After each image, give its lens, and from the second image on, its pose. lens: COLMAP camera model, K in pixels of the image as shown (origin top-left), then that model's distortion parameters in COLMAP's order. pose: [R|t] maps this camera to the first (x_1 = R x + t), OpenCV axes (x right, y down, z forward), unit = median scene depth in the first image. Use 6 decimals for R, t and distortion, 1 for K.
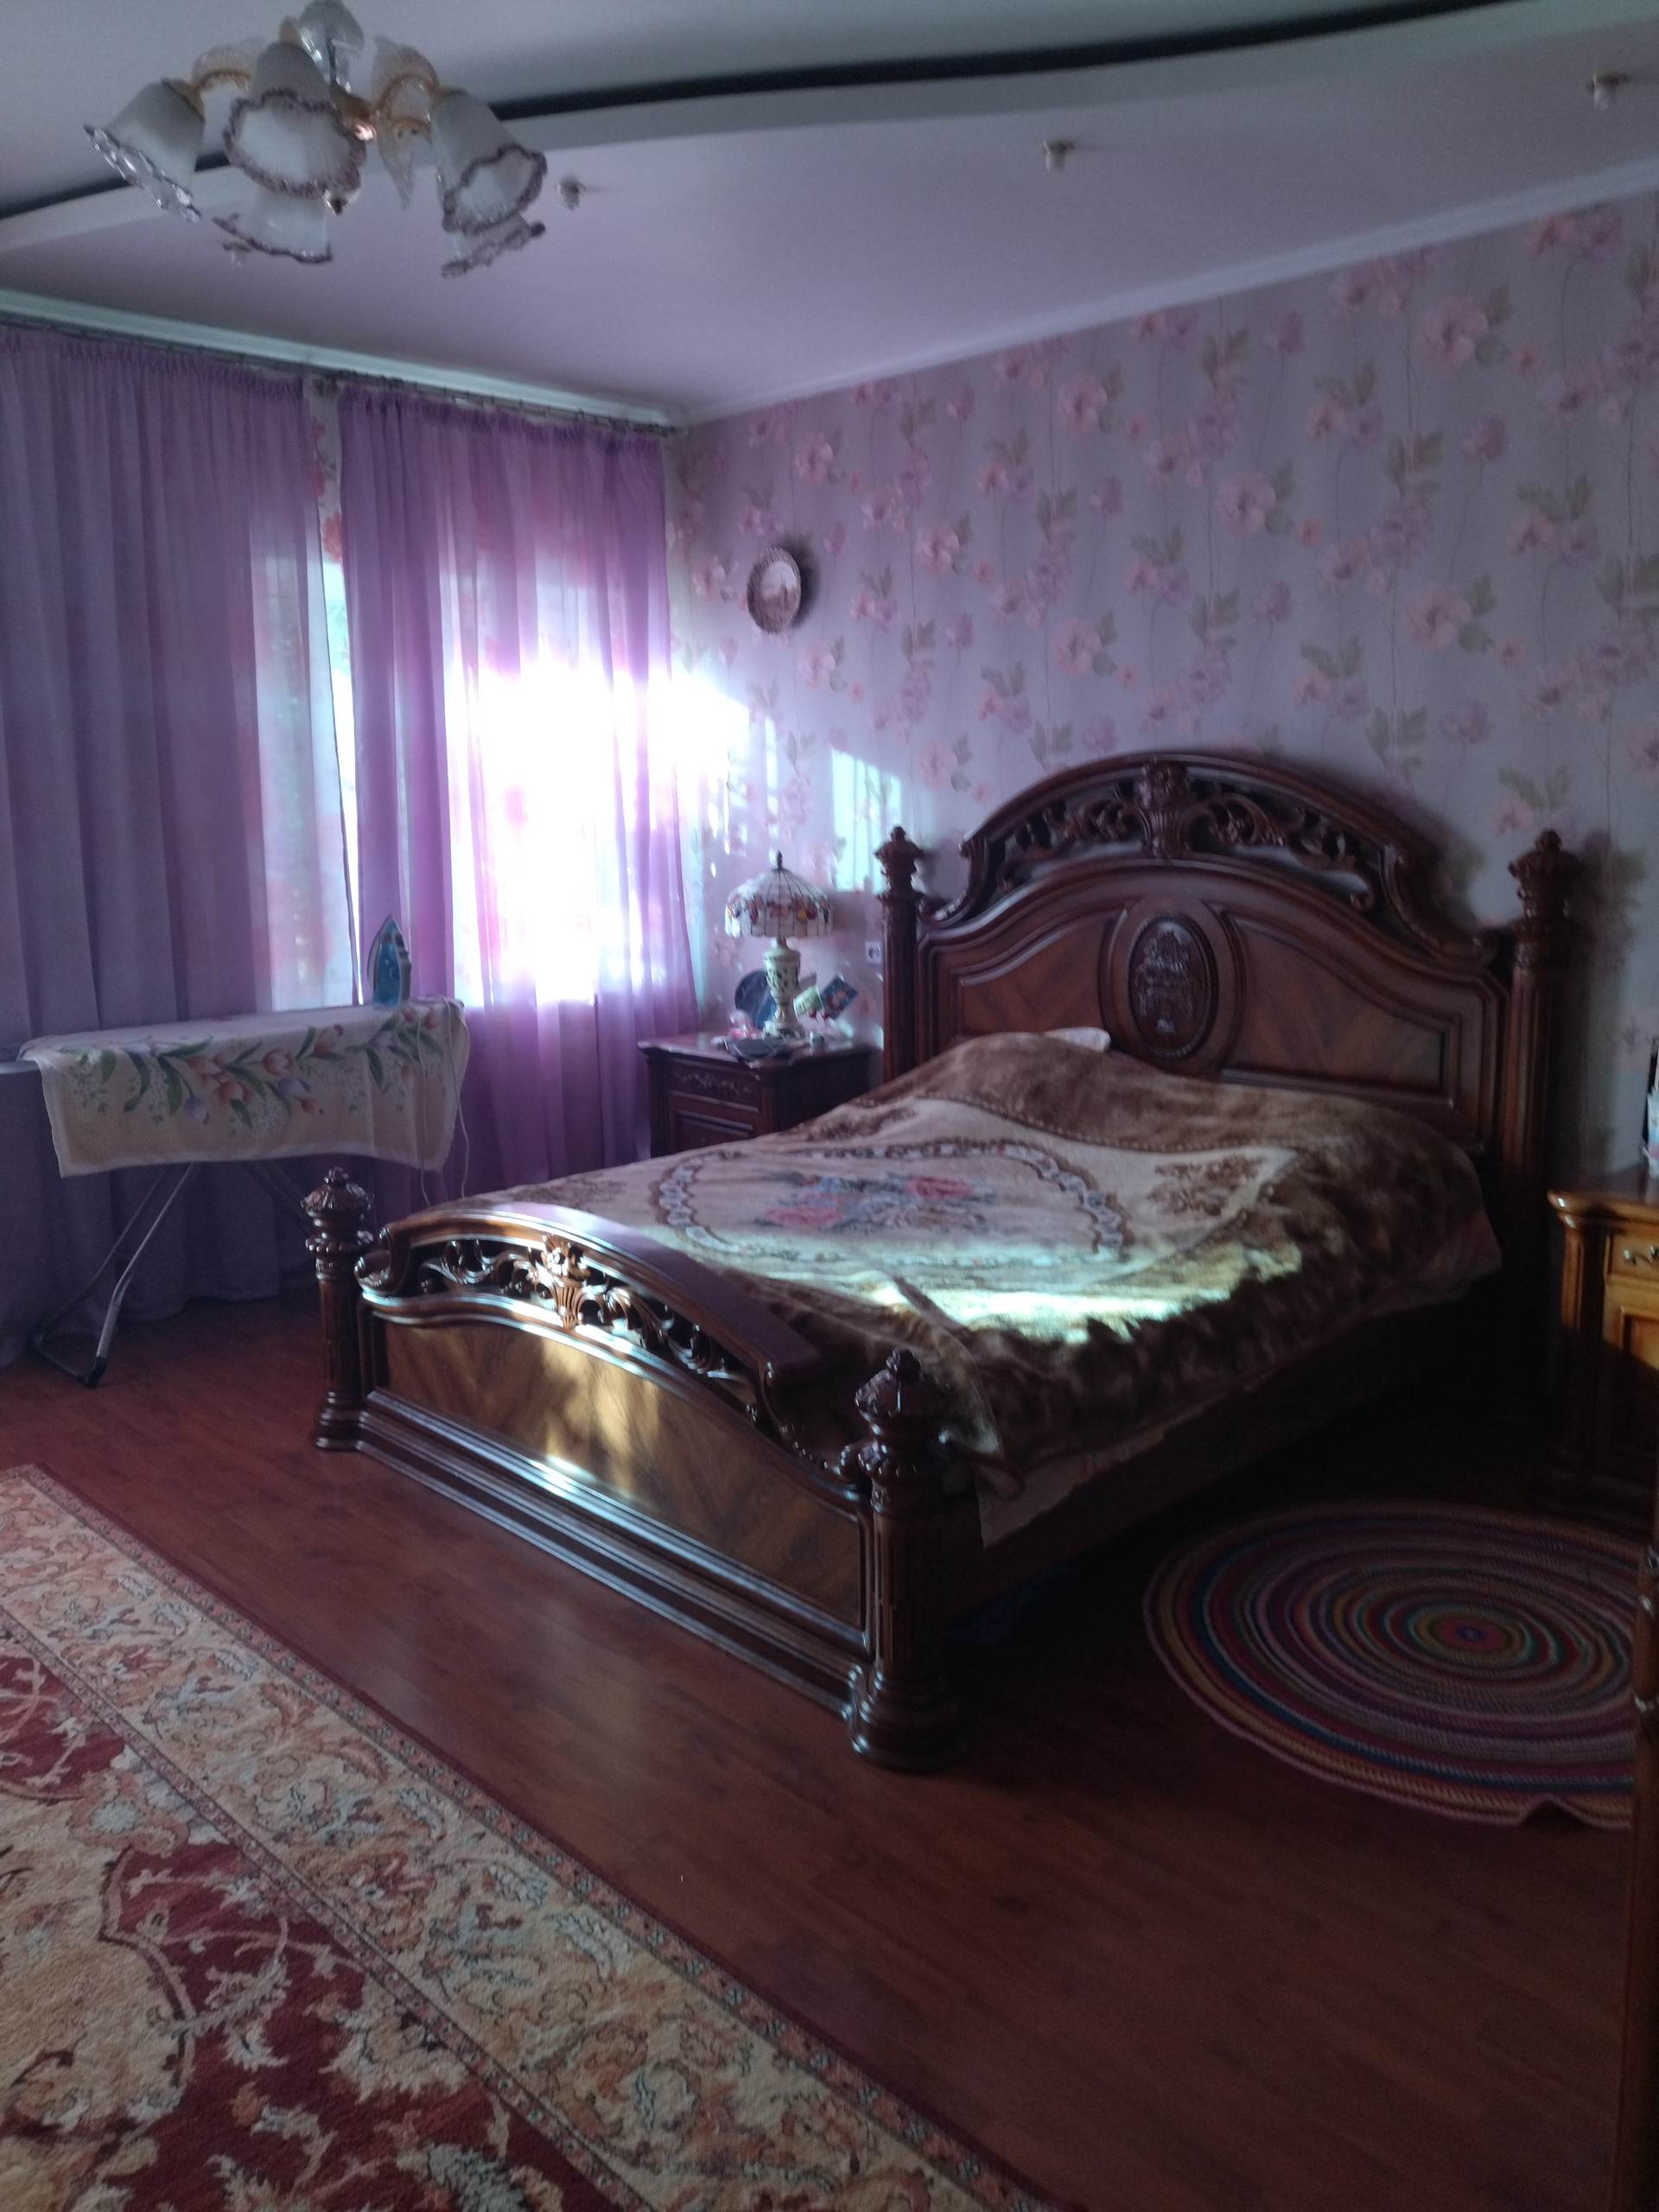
lens RADIAL K [[1669.8, 0, 814.5], [0, 1669.8, 1092.4], [0, 0, 1]] dist [0.030105, -0.040422]
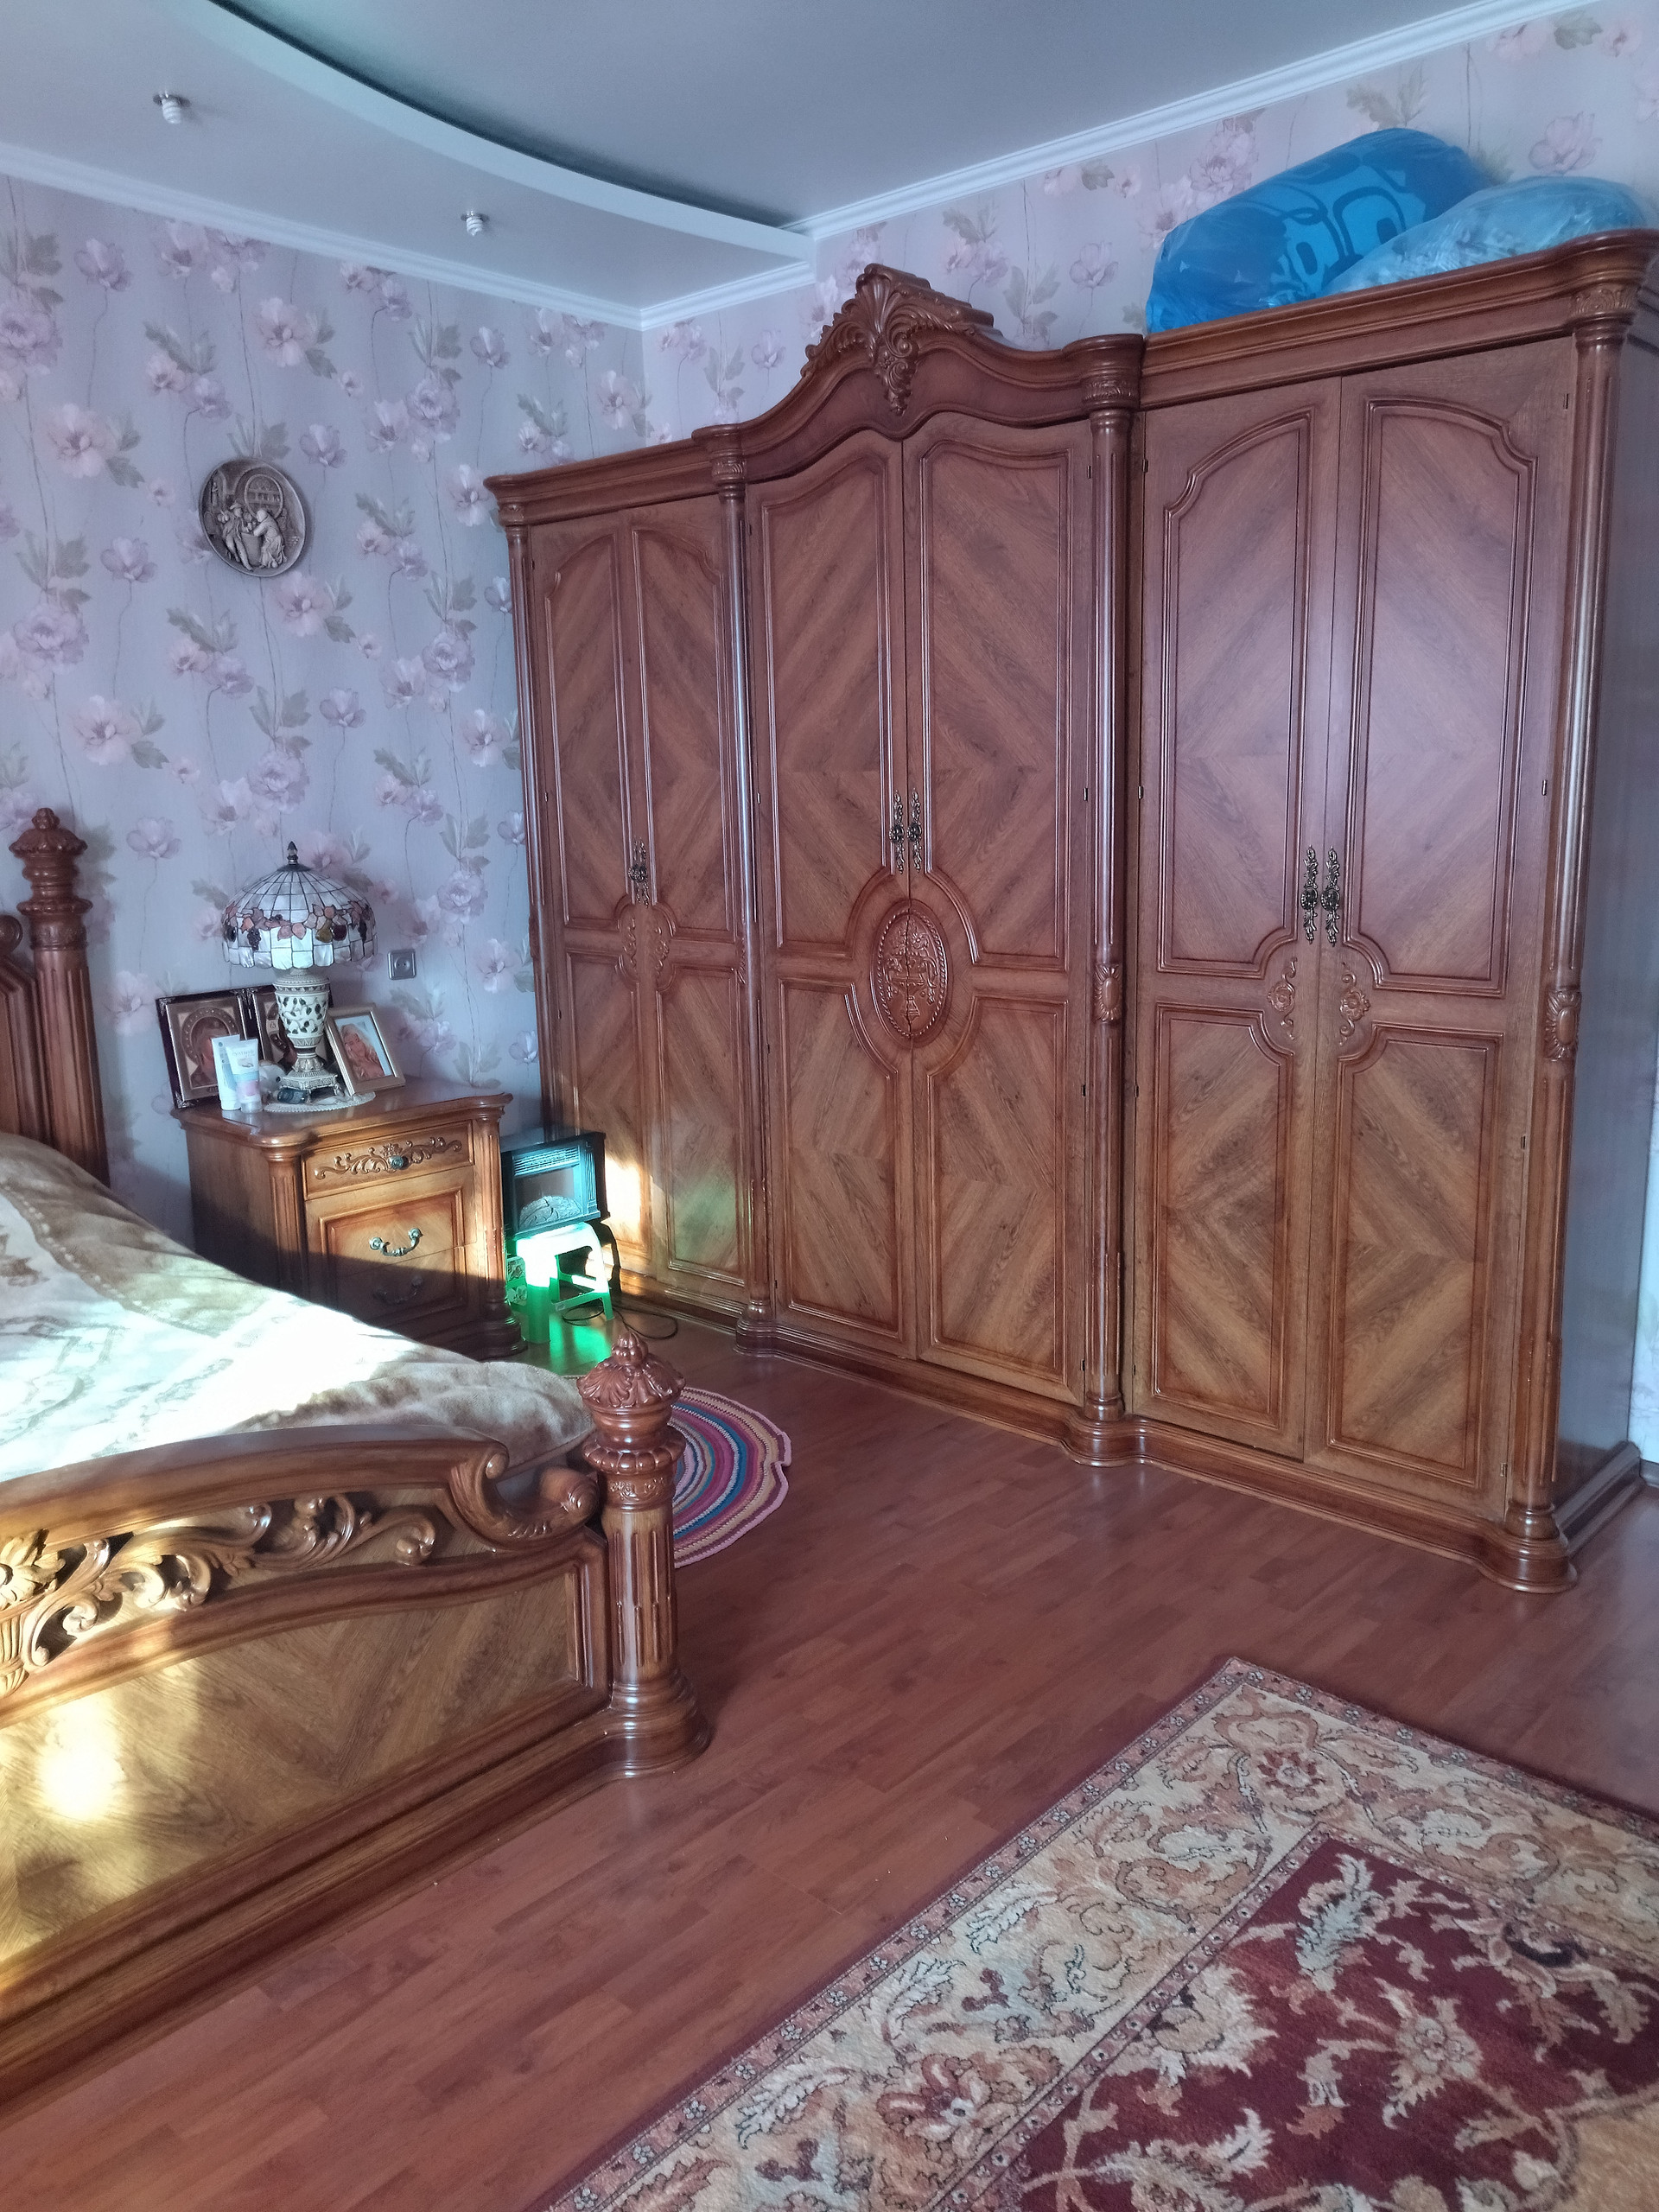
lens RADIAL K [[1669.8, 0, 811.1], [0, 1669.8, 1111.4], [0, 0, 1]] dist [0.030105, -0.040422]
pose [[-0.045120, -0.194046, 0.979954, -1.039669], [0.197026, 0.959957, 0.199158, -0.165892], [-0.979359, 0.202063, -0.005081, 1.070099]]
